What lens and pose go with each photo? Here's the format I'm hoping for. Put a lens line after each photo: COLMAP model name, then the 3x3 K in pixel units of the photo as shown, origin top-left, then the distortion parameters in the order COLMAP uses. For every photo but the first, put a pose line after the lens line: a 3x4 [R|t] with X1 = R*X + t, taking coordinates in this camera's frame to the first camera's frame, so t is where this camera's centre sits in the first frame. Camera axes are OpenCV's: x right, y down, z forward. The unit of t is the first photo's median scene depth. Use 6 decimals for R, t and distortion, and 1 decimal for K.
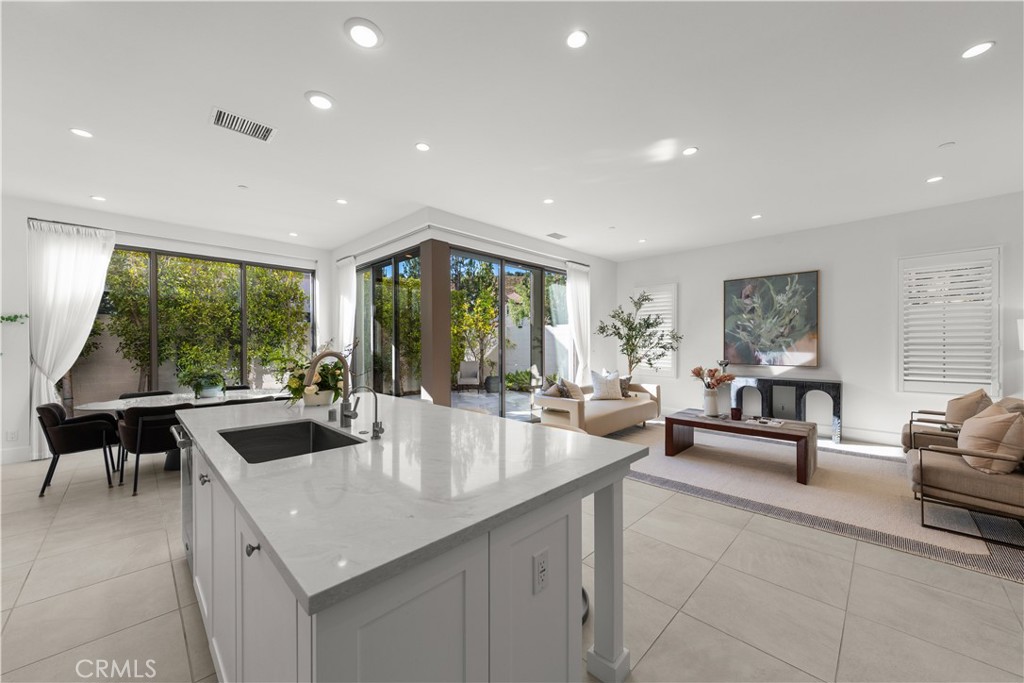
lens RADIAL K [[381.2, 0, 508.7], [0, 381.2, 343.3], [0, 0, 1]] dist [-0.001248, -0.000376]
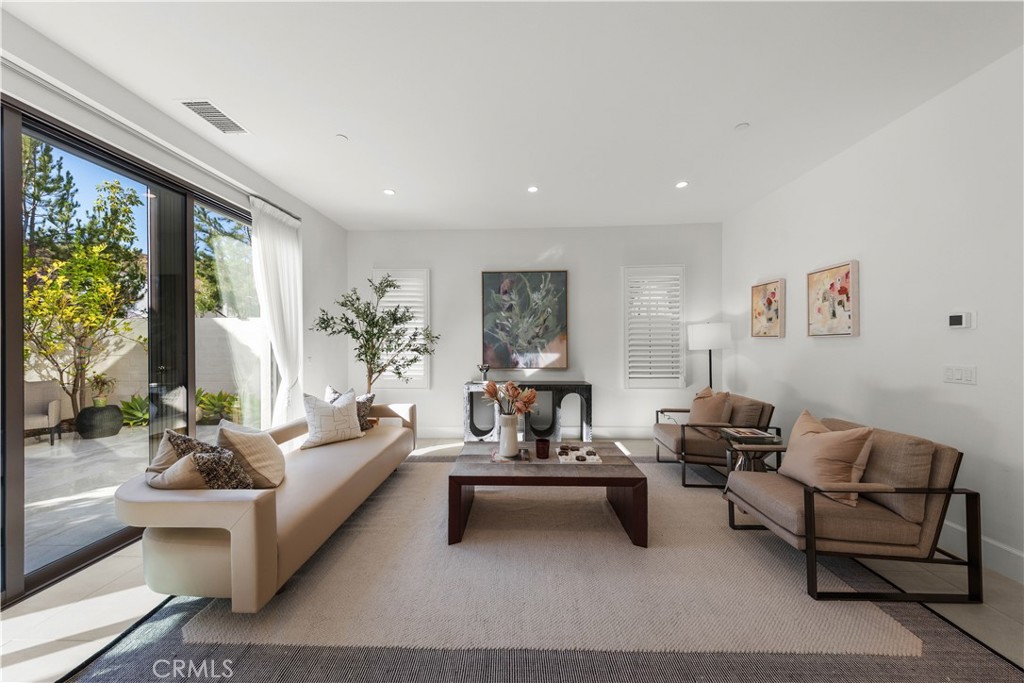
lens RADIAL K [[331.7, 0, 507.2], [0, 331.7, 344.2], [0, 0, 1]] dist [0.007161, -0.000105]
pose [[0.737288, -0.003451, 0.675570, 0.104555], [0.002328, 0.999994, 0.002567, -0.002667], [-0.675575, -0.000320, 0.737291, 0.424002]]
